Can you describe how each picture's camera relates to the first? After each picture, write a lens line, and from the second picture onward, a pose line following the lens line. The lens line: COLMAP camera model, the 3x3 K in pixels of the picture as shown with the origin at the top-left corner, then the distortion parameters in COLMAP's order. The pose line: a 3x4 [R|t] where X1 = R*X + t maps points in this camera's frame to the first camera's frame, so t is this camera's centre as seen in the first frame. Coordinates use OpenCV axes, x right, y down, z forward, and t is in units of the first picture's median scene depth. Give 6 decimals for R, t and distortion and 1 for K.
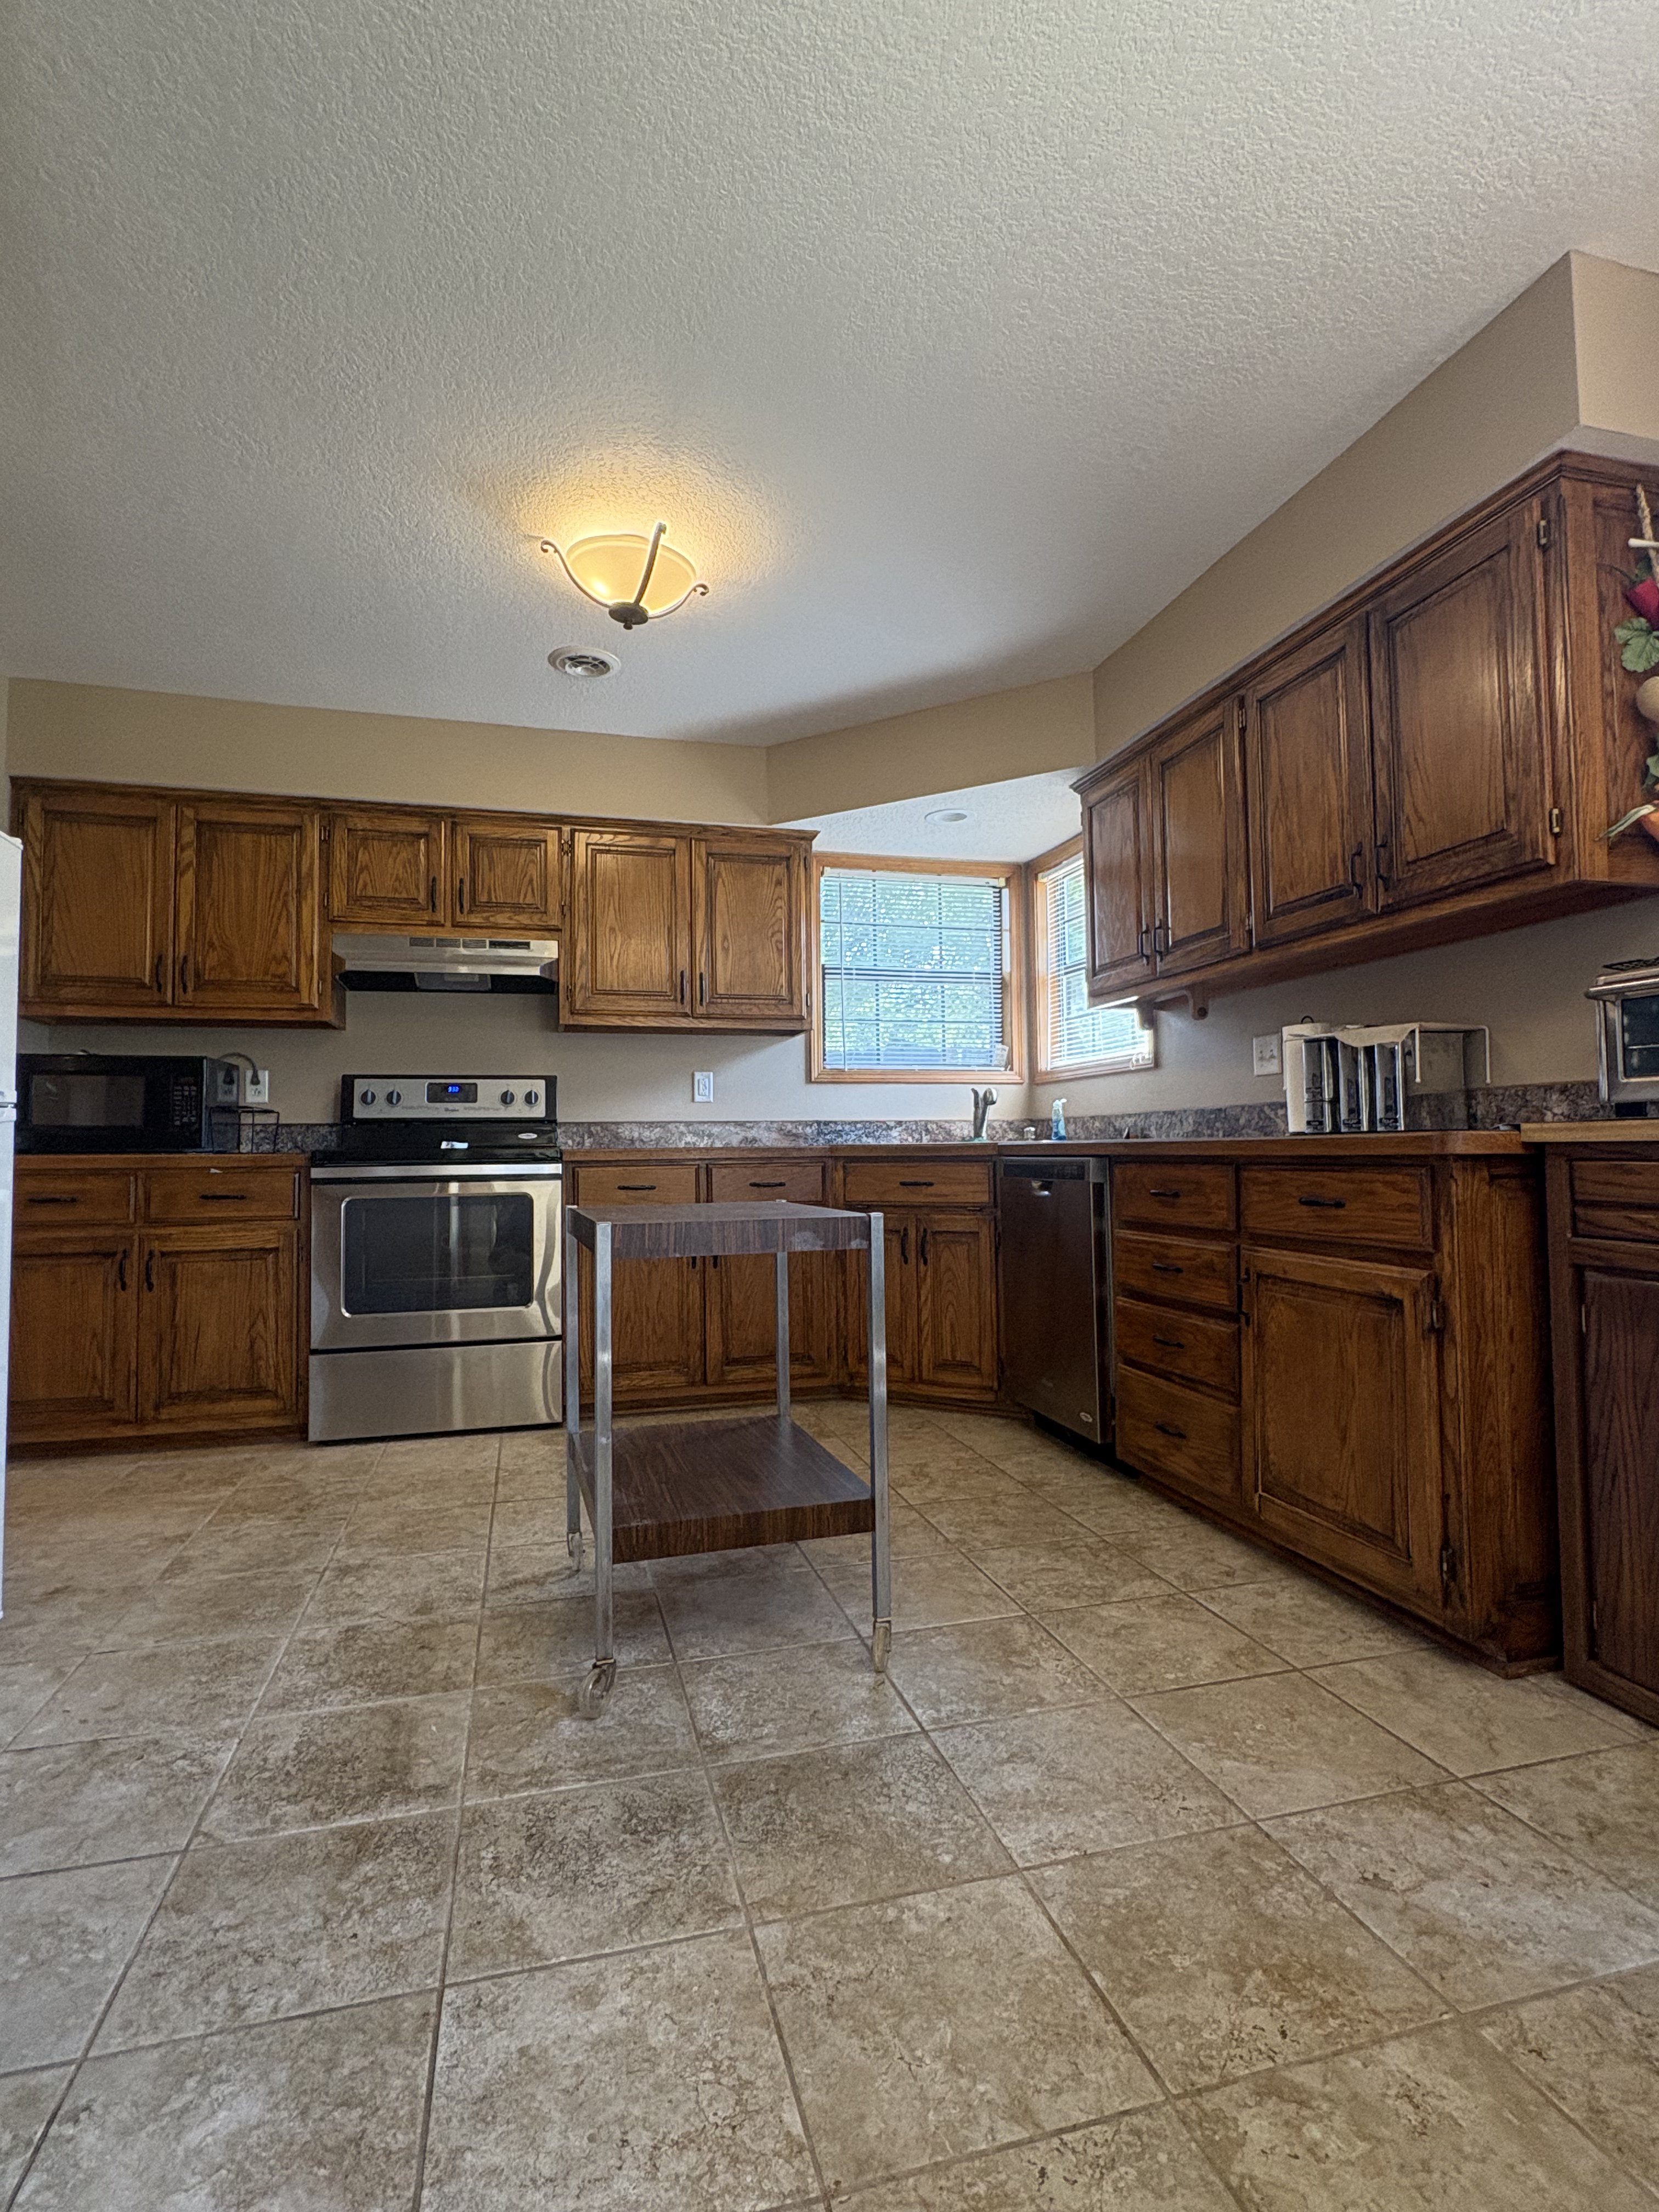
lens RADIAL K [[1089.8, 0, 835.5], [0, 1089.8, 1105.7], [0, 0, 1]] dist [-0.001302, 0.001565]
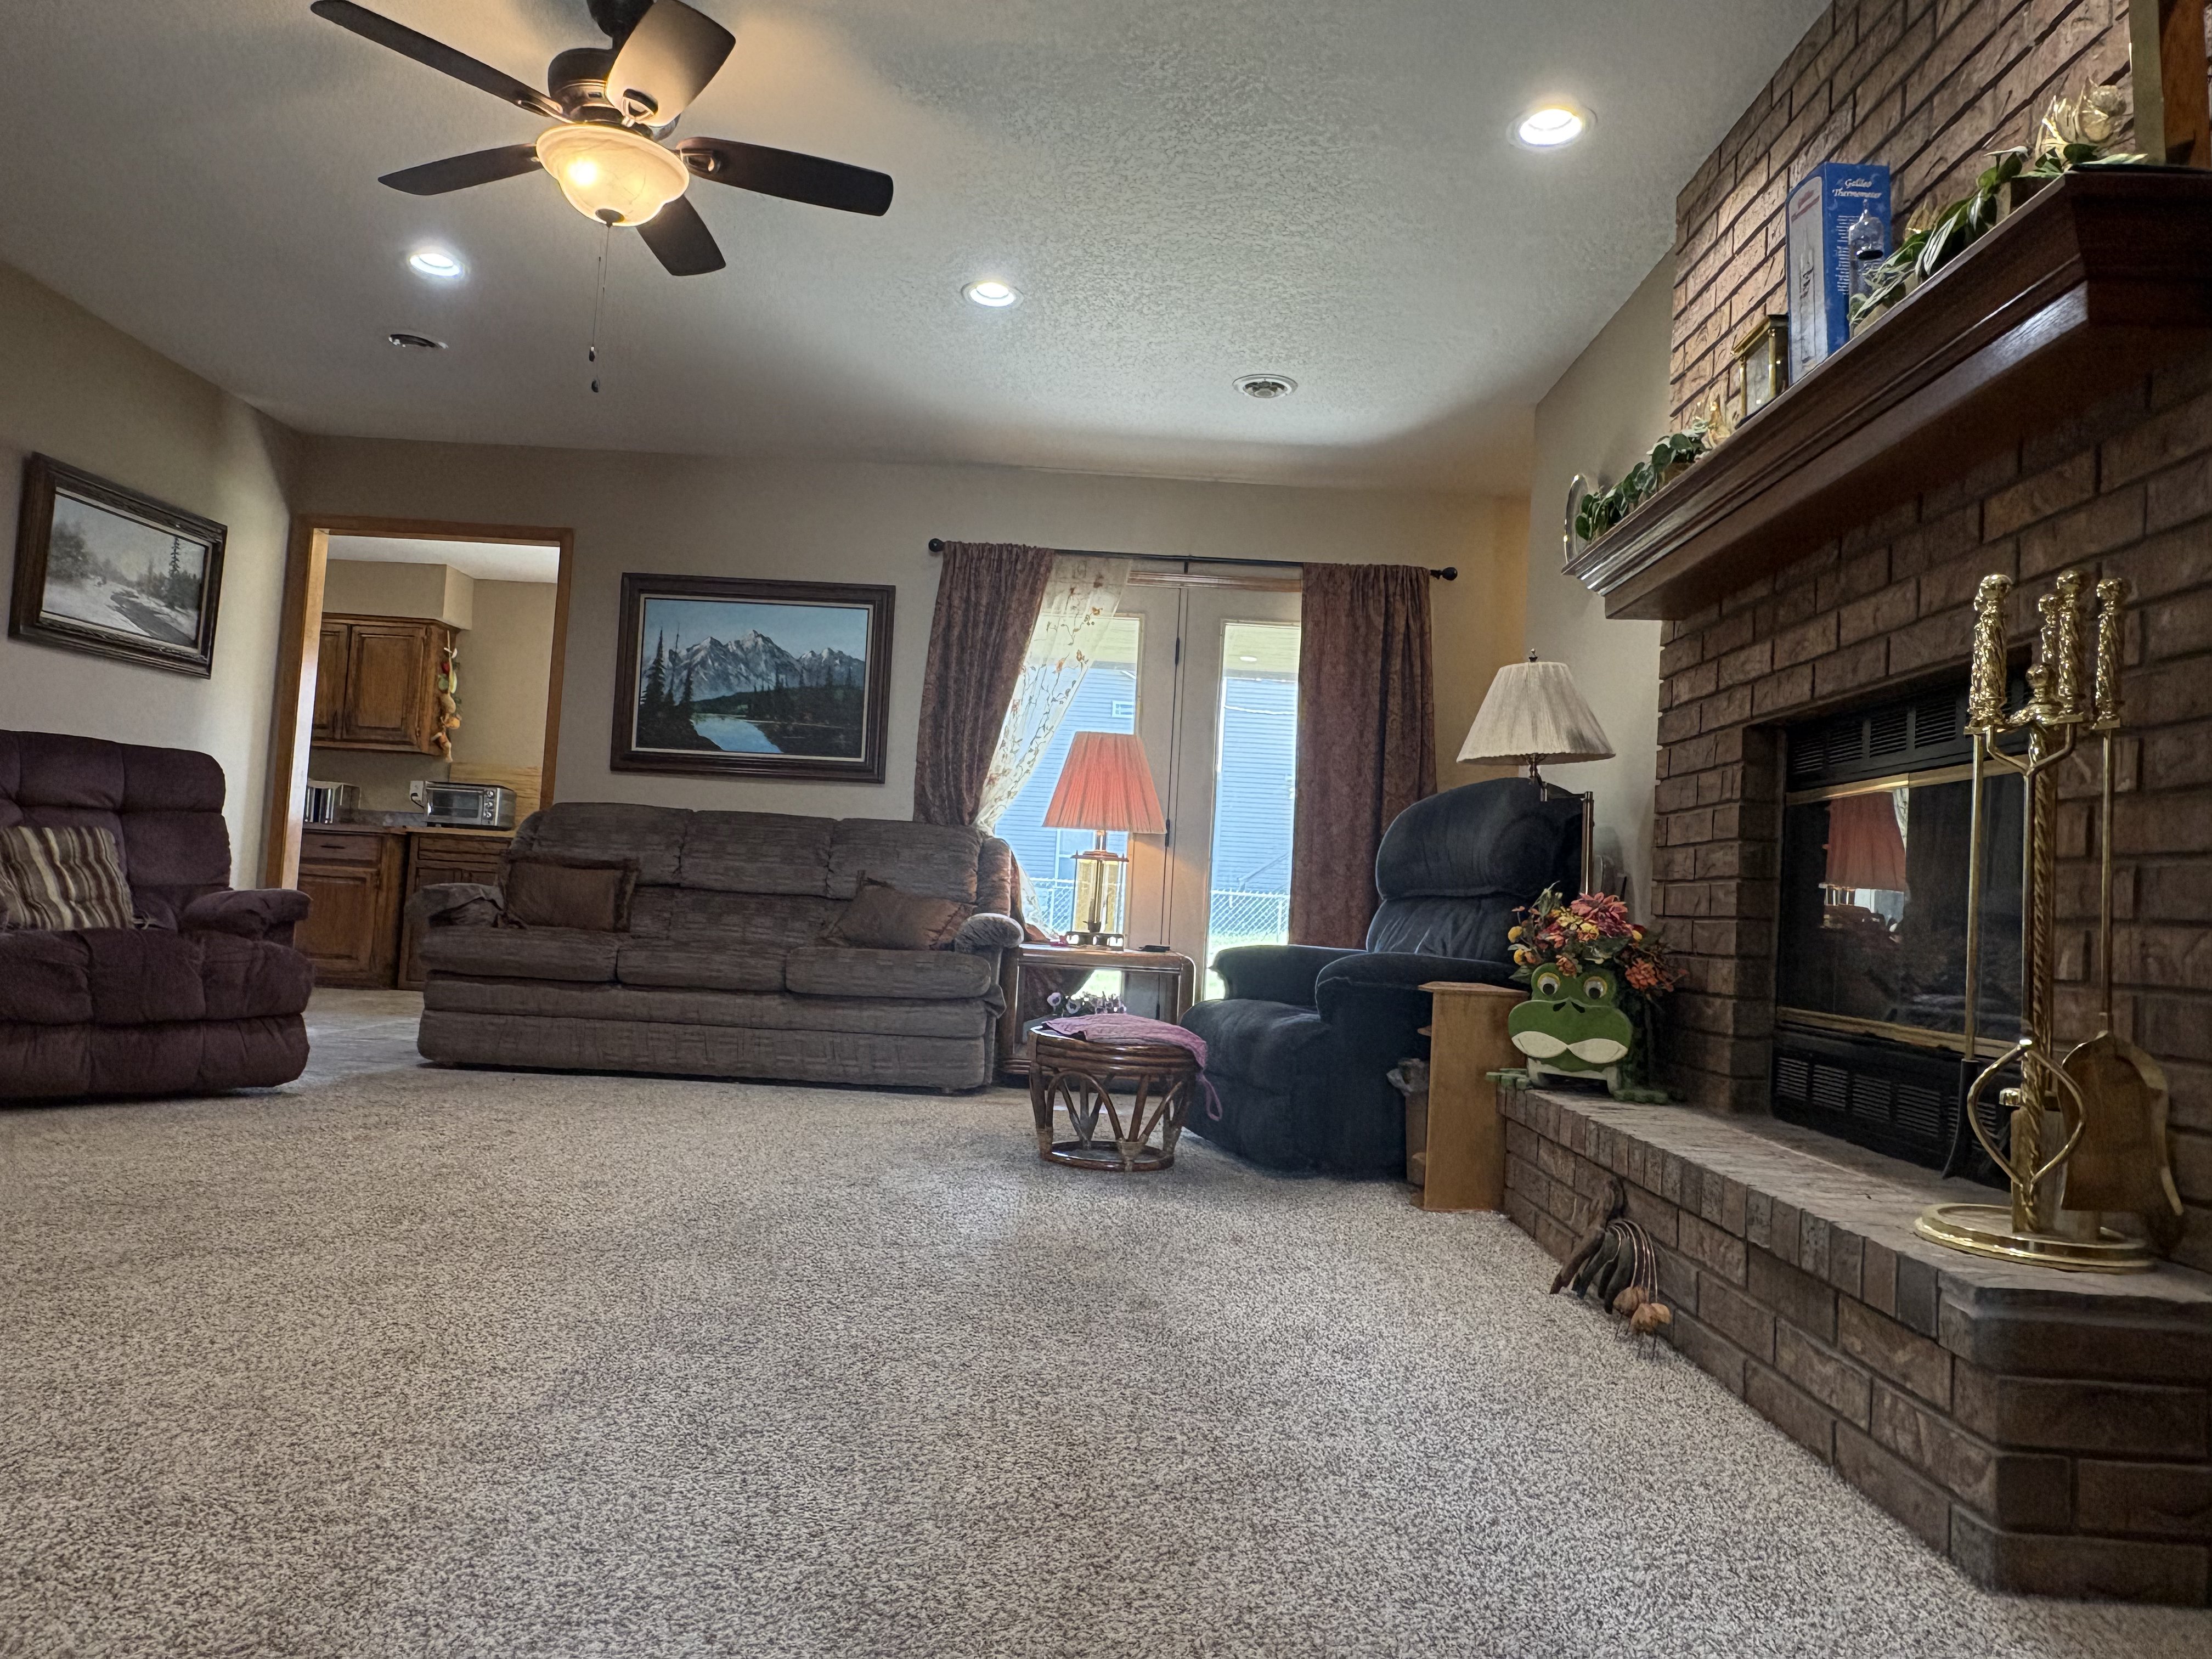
lens RADIAL K [[1435.6, 0, 1105.7], [0, 1435.6, 831.5], [0, 0, 1]] dist [-0.006148, 0.012489]
pose [[0.260815, 0.081040, 0.961981, -2.452969], [-0.100593, 0.993327, -0.056408, 0.054139], [-0.960134, -0.082057, 0.267227, -1.801397]]
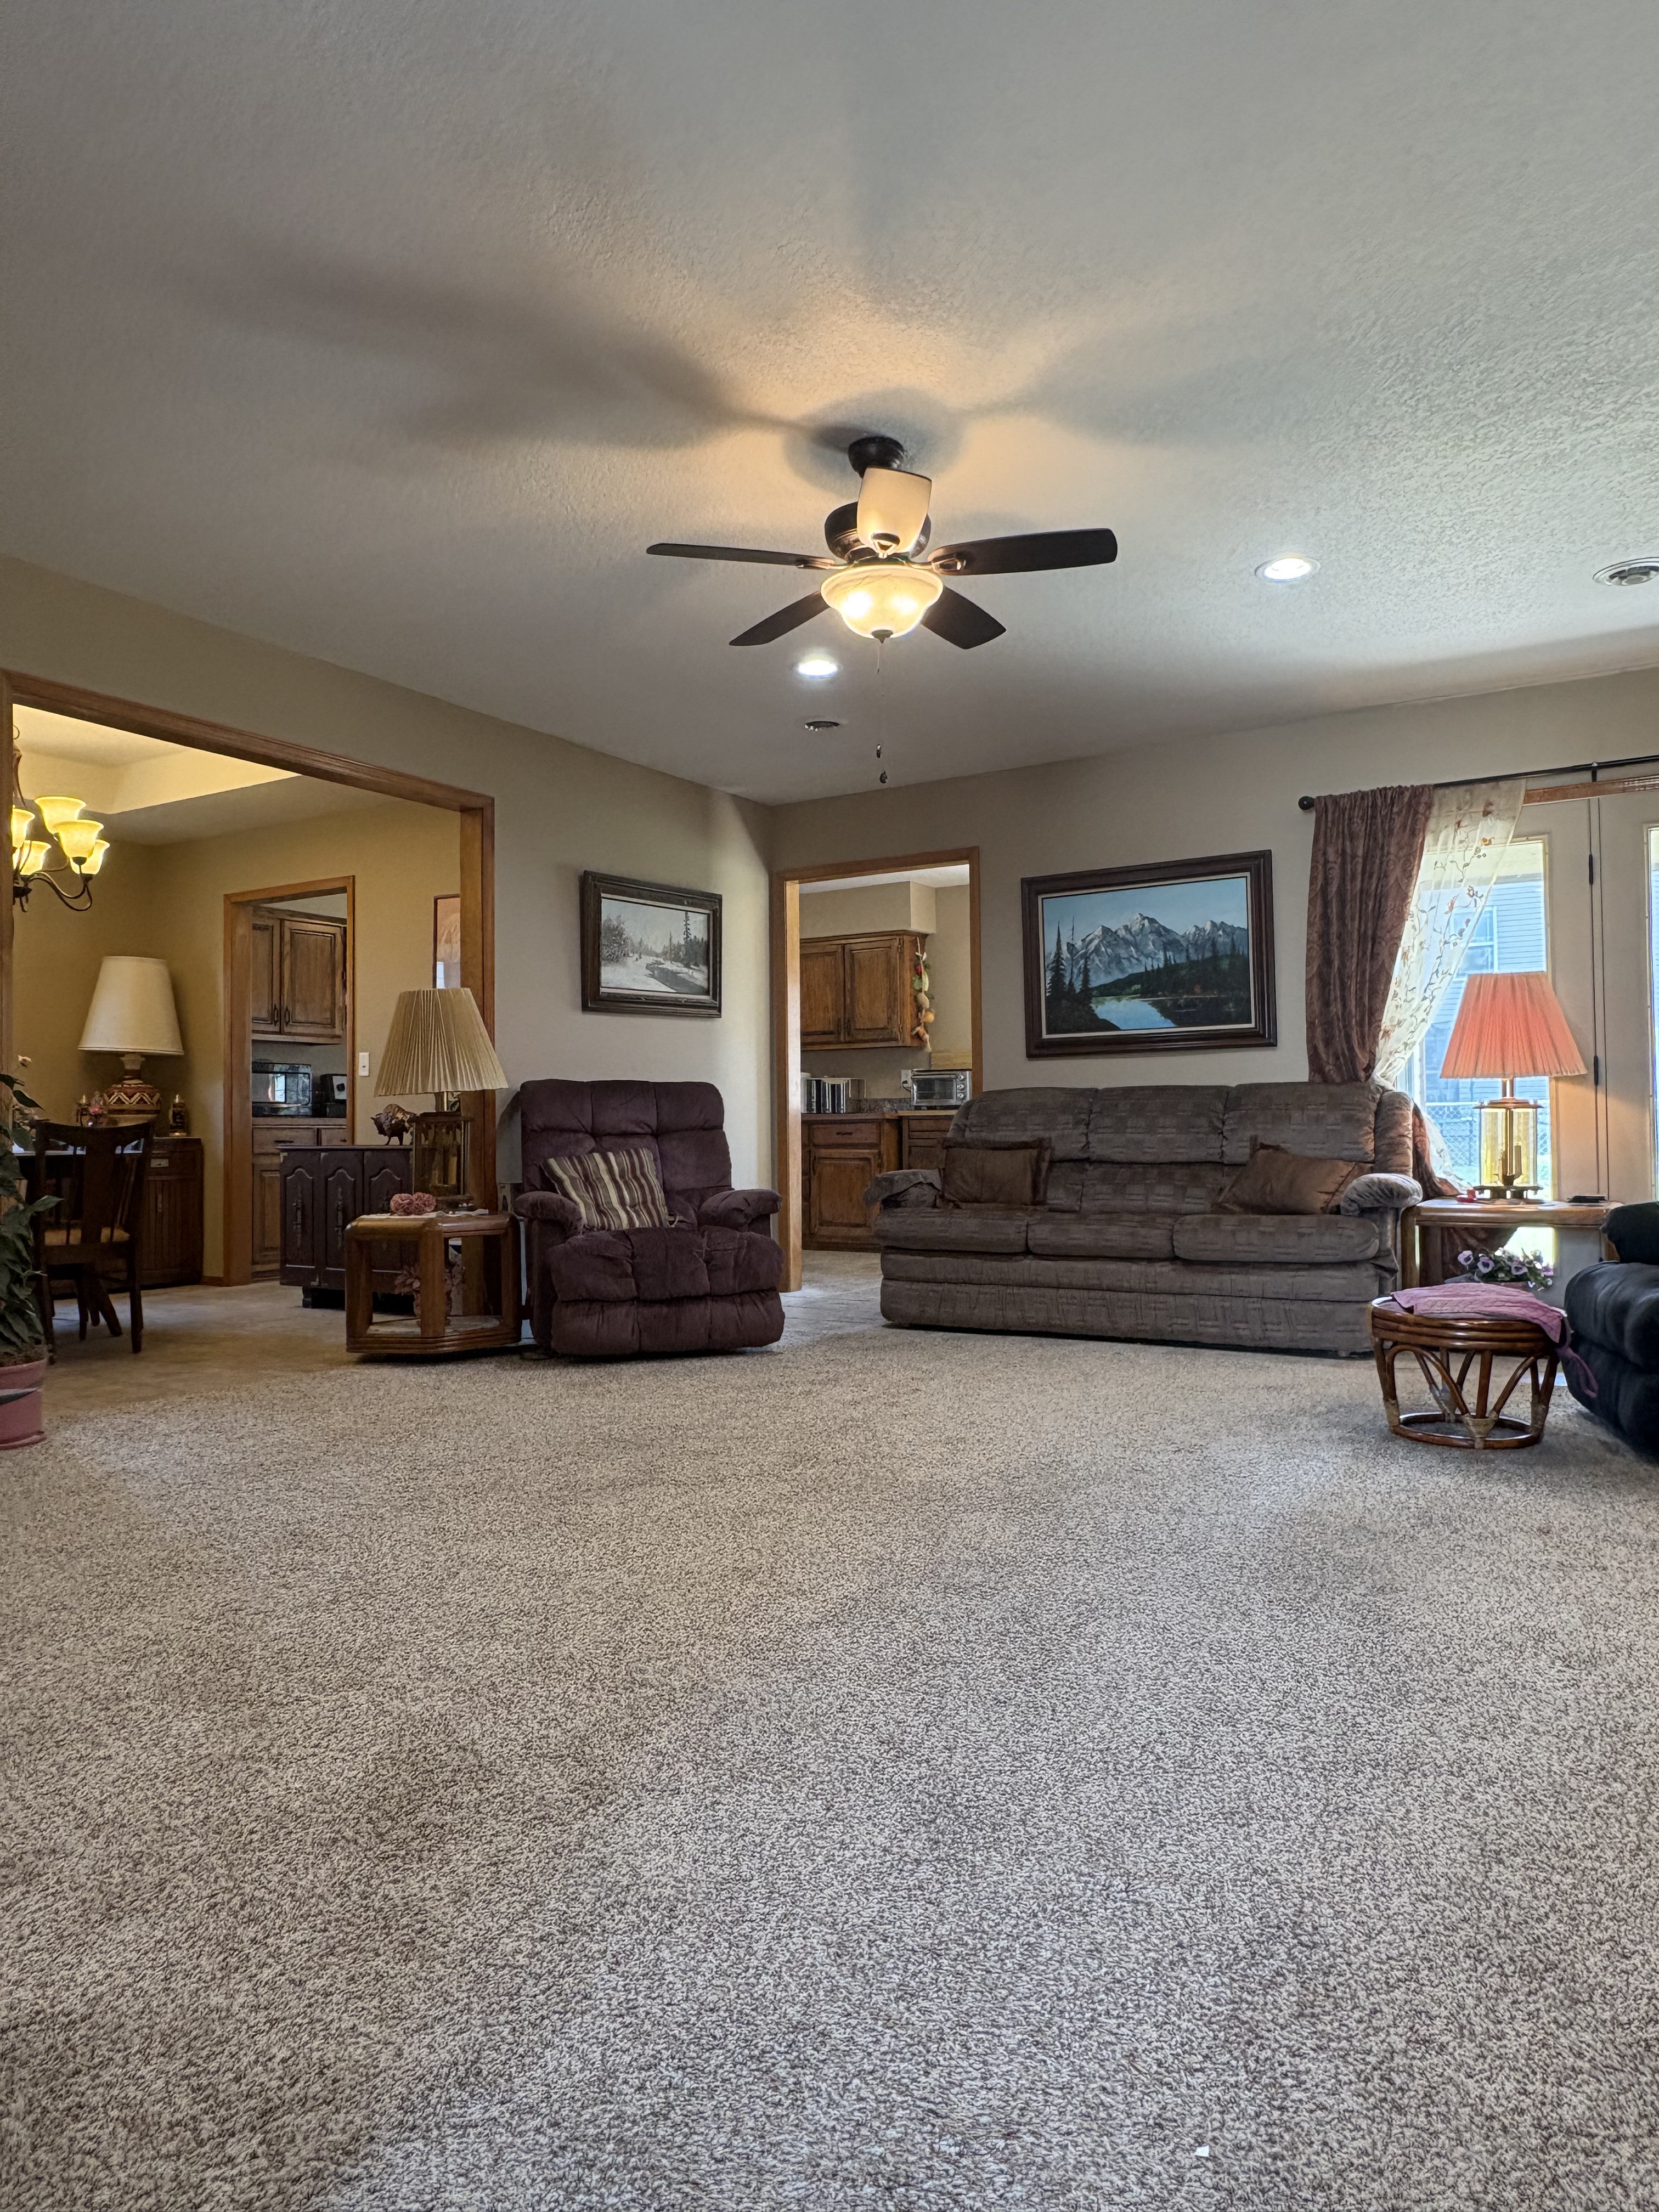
lens RADIAL K [[1435.6, 0, 834.2], [0, 1435.6, 1094.9], [0, 0, 1]] dist [-0.006148, 0.012489]
pose [[0.726543, 0.020673, 0.686809, -2.456919], [-0.026892, 0.999637, -0.001642, -0.020851], [-0.686594, -0.017277, 0.726836, -2.061941]]
